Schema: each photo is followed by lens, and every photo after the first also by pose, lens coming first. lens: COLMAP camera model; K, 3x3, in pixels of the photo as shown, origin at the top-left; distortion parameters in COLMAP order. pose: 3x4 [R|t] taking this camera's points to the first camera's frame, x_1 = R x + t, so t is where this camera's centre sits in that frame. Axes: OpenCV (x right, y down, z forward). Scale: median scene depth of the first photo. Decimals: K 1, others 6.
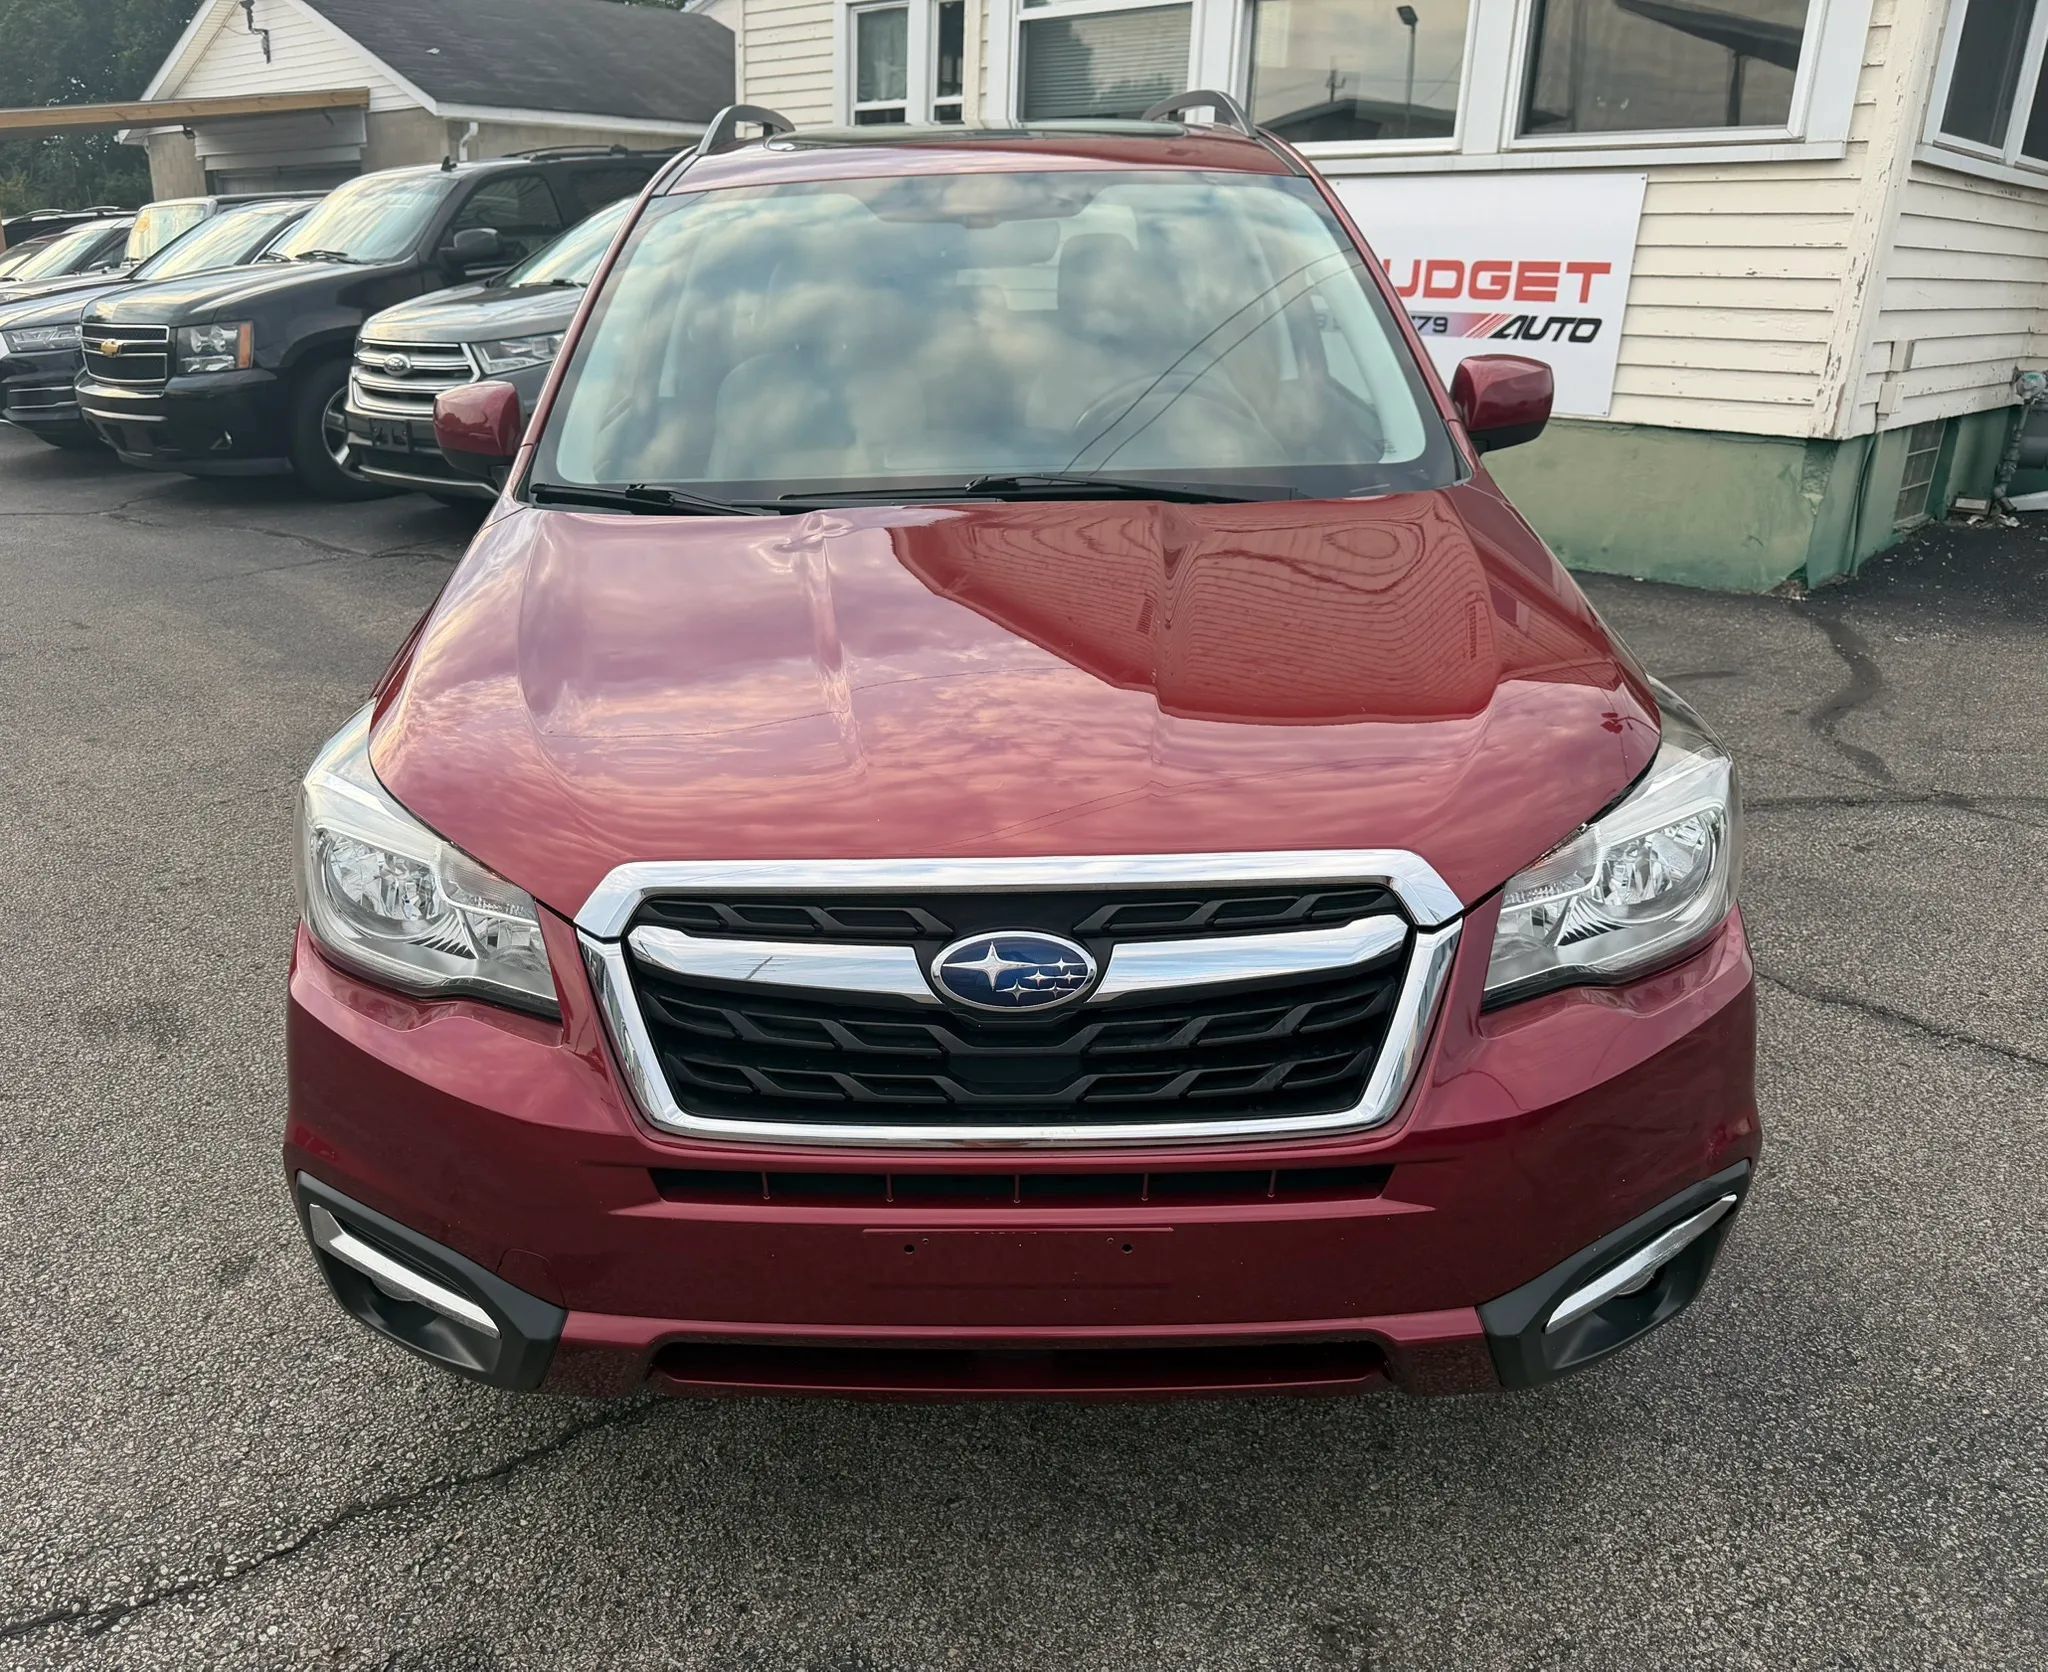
lens RADIAL K [[1661.9, 0, 954.3], [0, 1661.9, 900.8], [0, 0, 1]] dist [-0.002434, -0.003984]
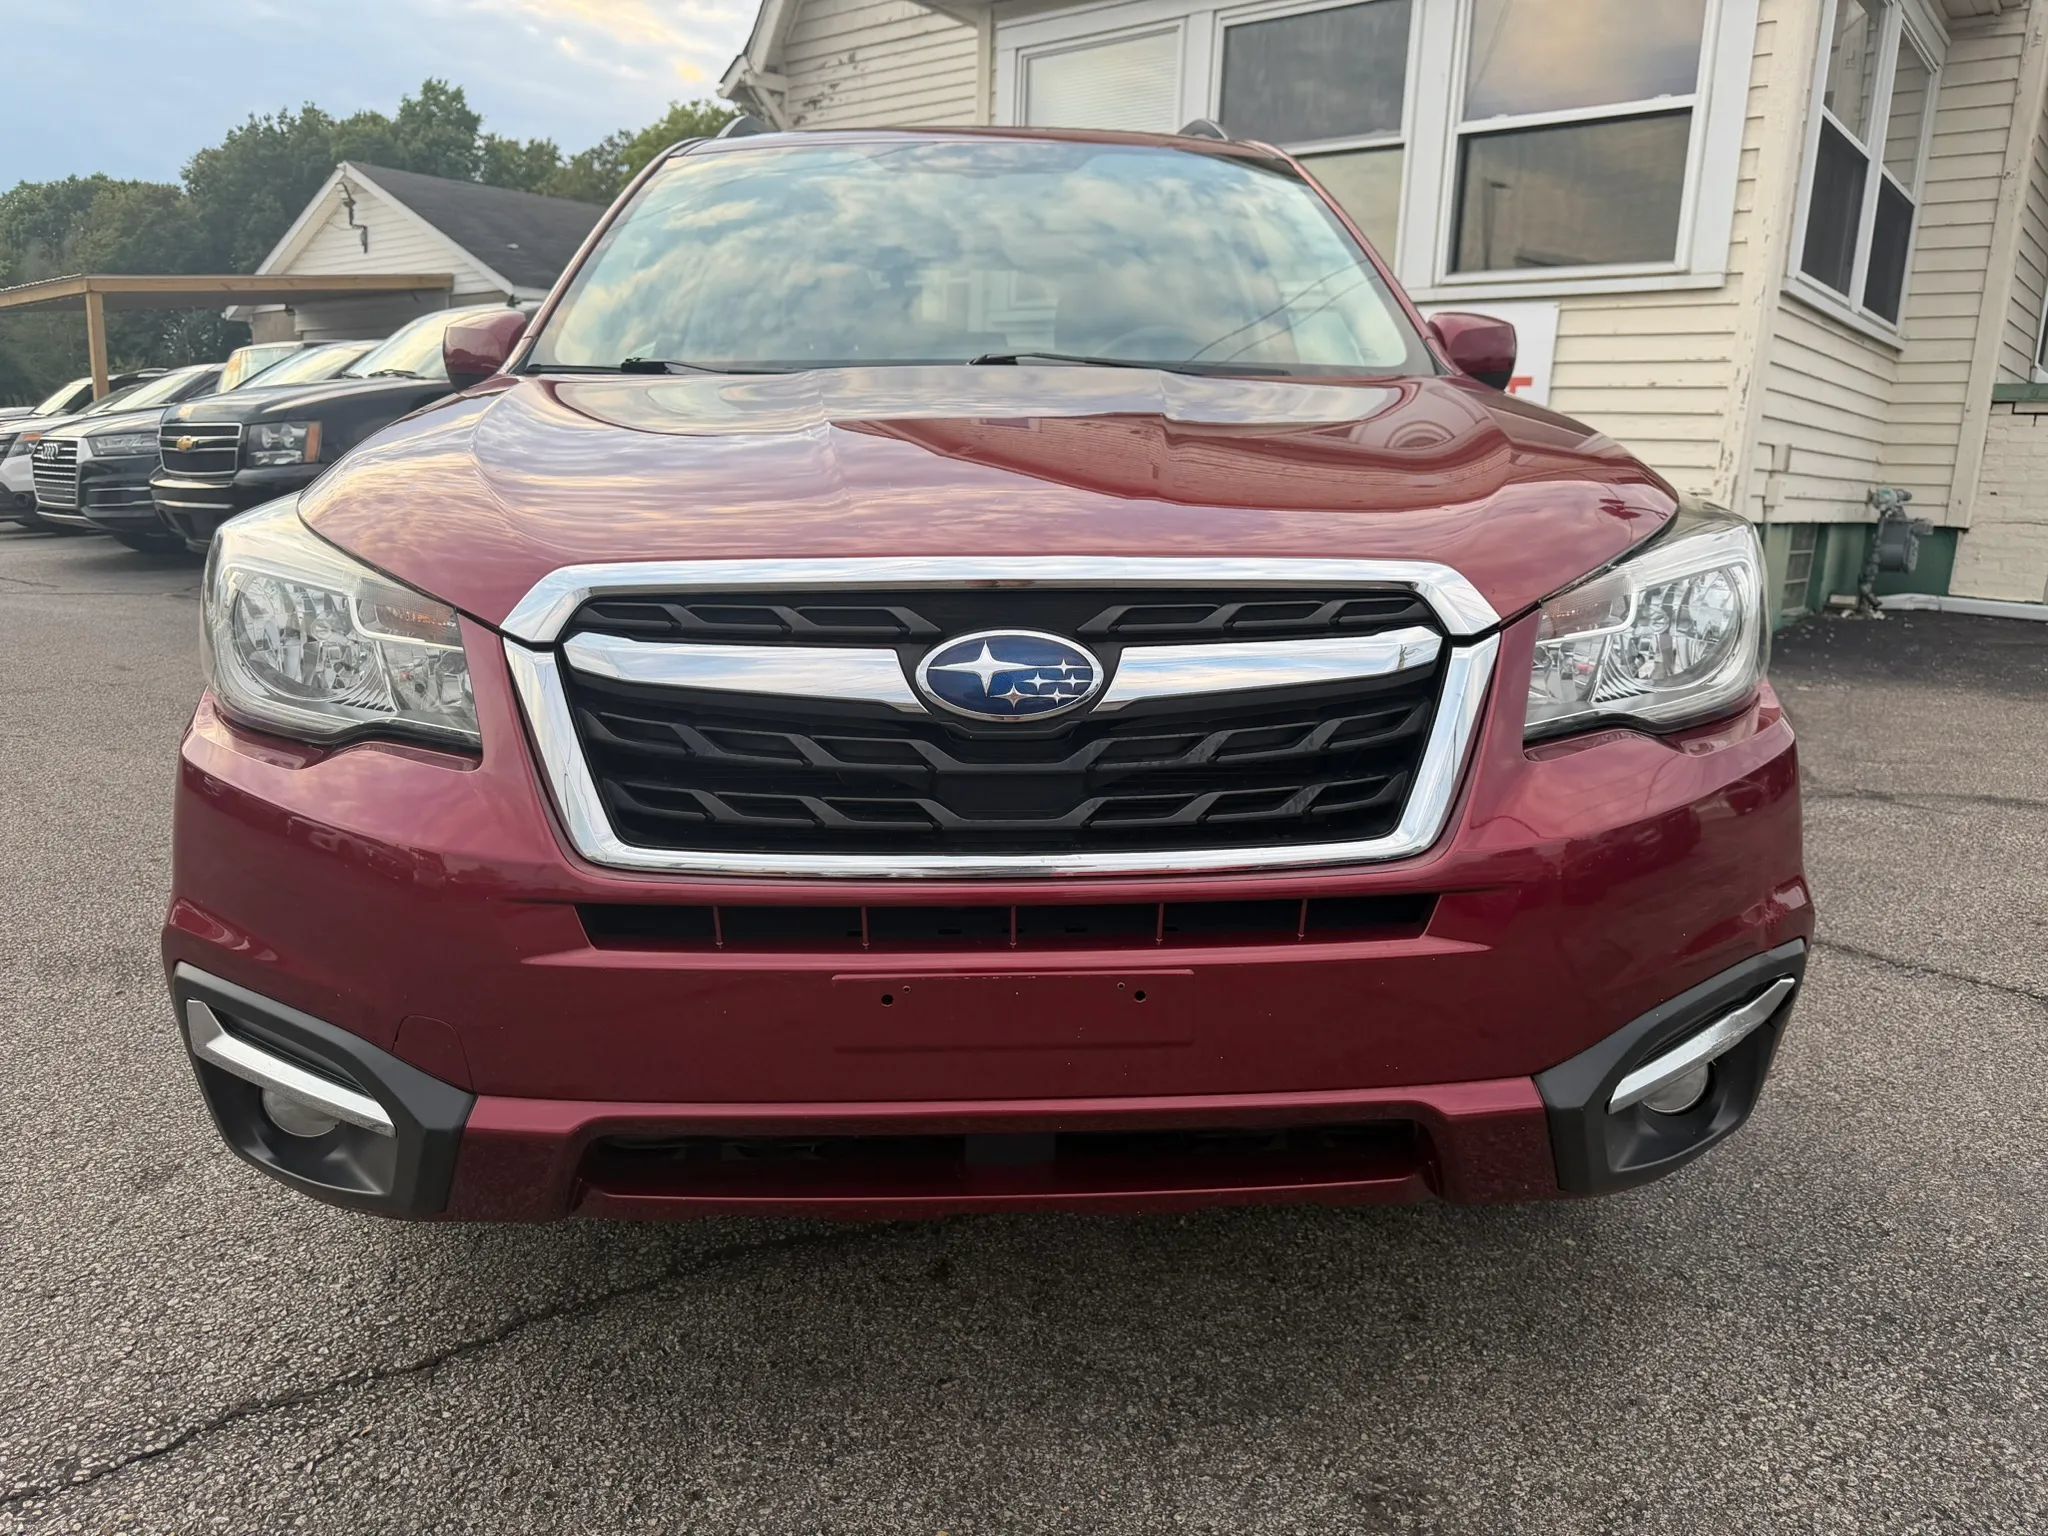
lens RADIAL K [[1466.5, 0, 1068.0], [0, 1466.5, 811.0], [0, 0, 1]] dist [-0.004073, -0.002682]
pose [[0.997581, 0.002366, 0.069480, 0.009677], [0.007510, 0.989903, -0.141546, 0.171348], [-0.069114, 0.141725, 0.987490, 0.178502]]
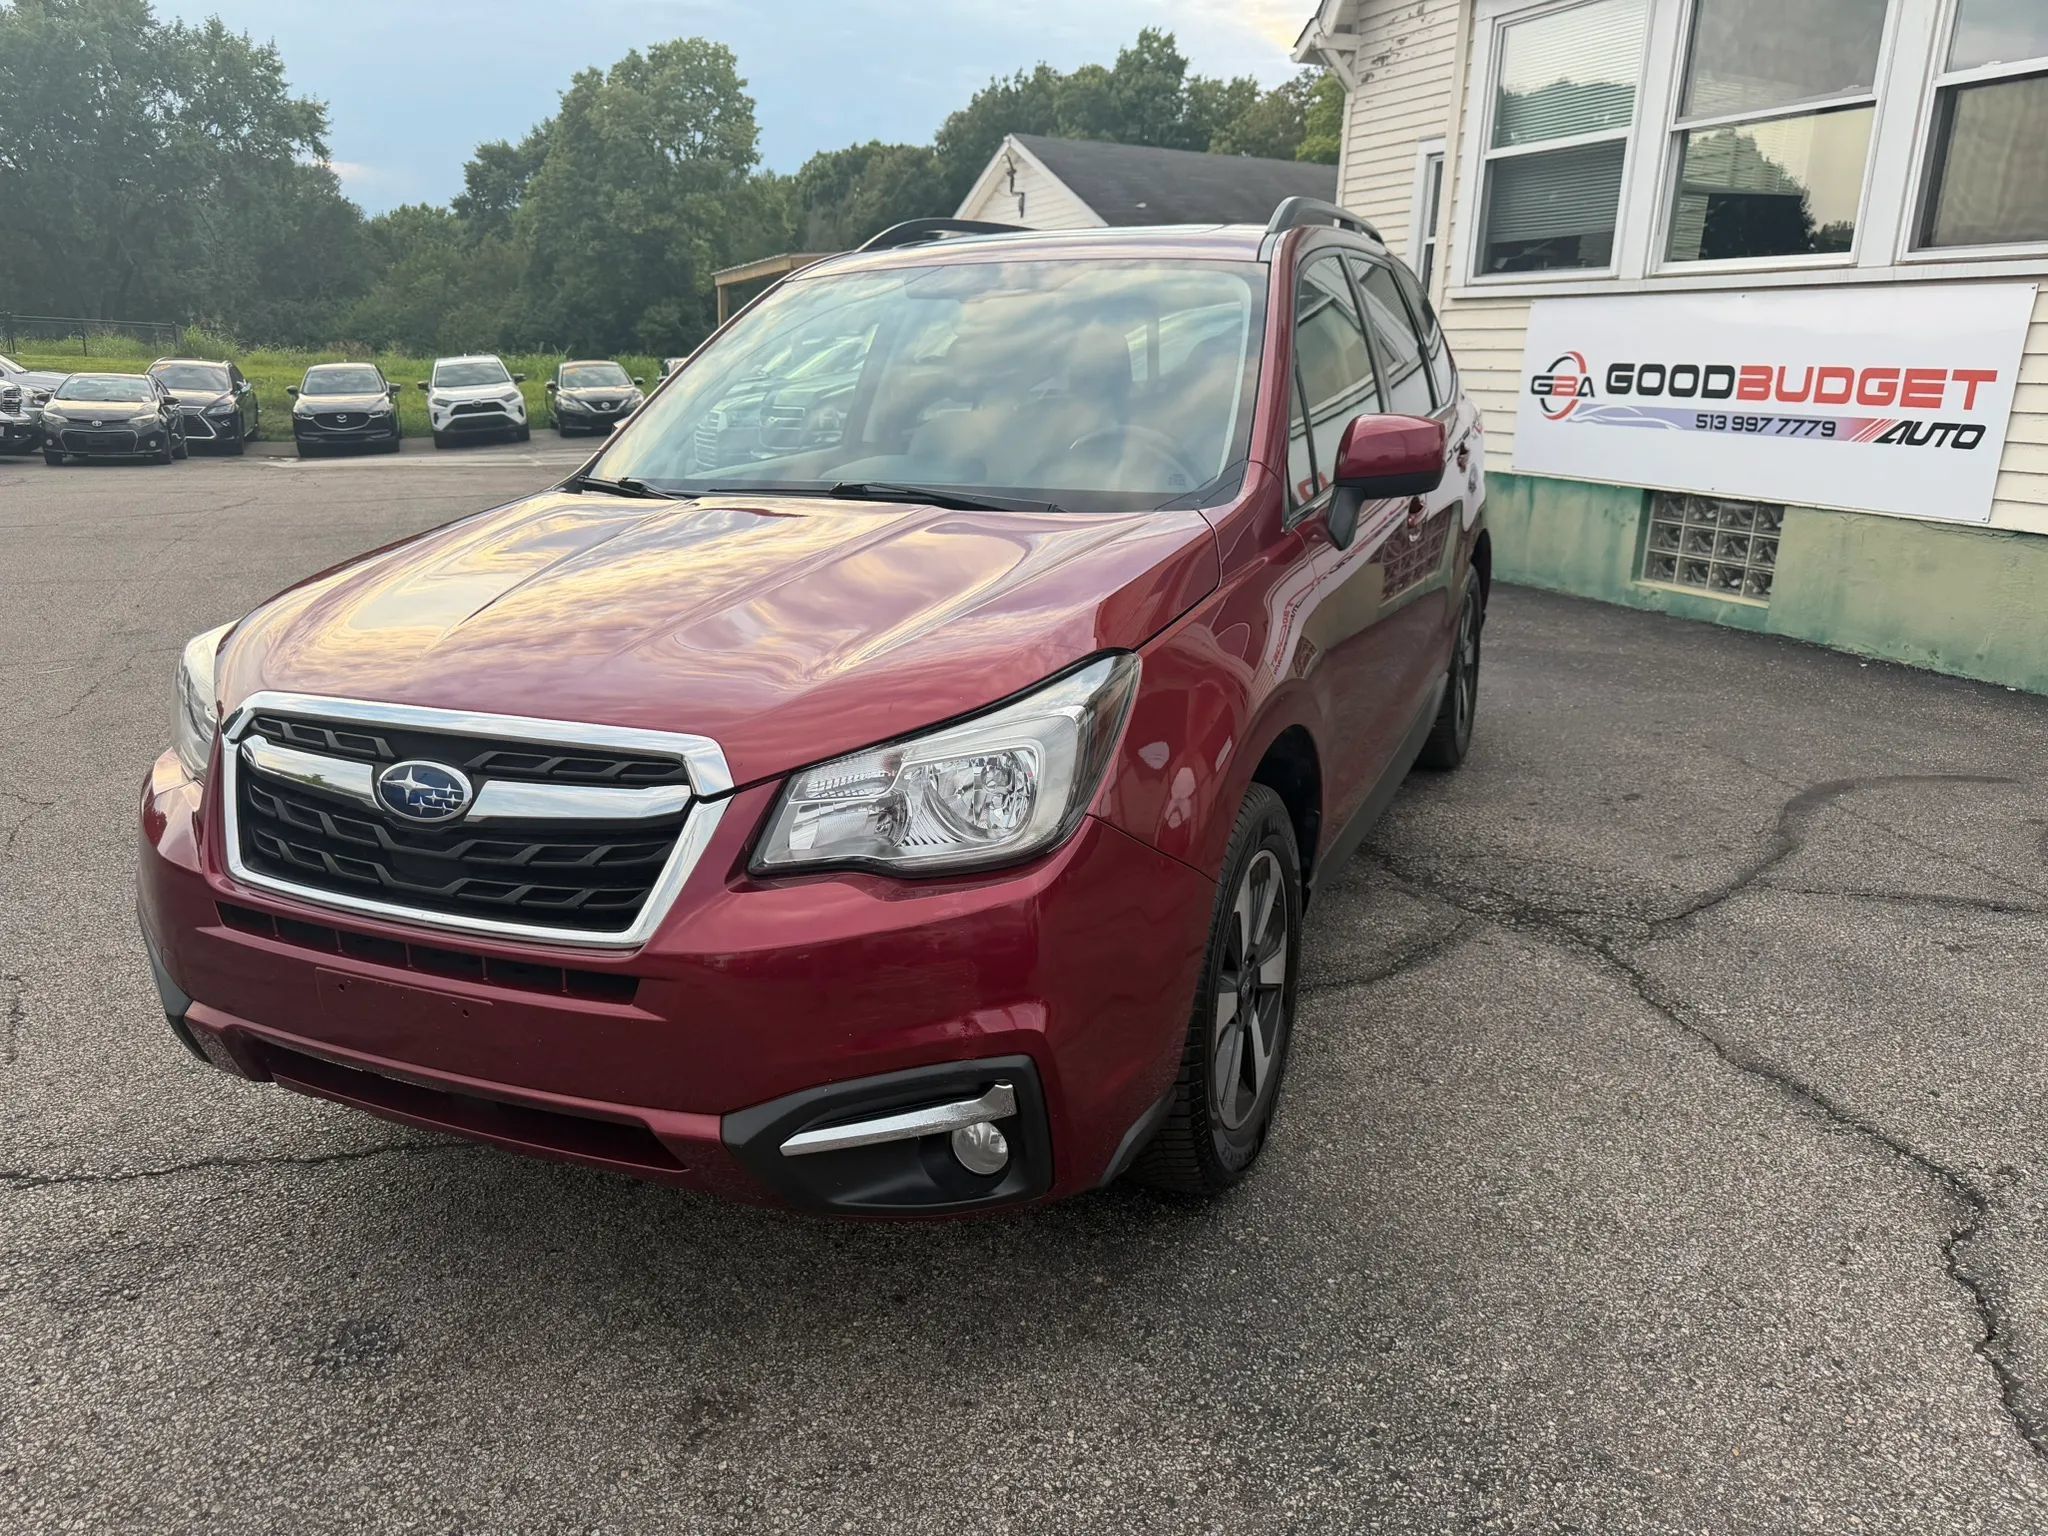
lens RADIAL K [[1501.3, 0, 1088.8], [0, 1501.3, 804.0], [0, 0, 1]] dist [-0.000200, -0.005709]
pose [[0.925726, 0.118818, -0.359044, 0.748653], [-0.152643, 0.985989, -0.067269, 0.039740], [0.346021, 0.117078, 0.930893, 0.033726]]
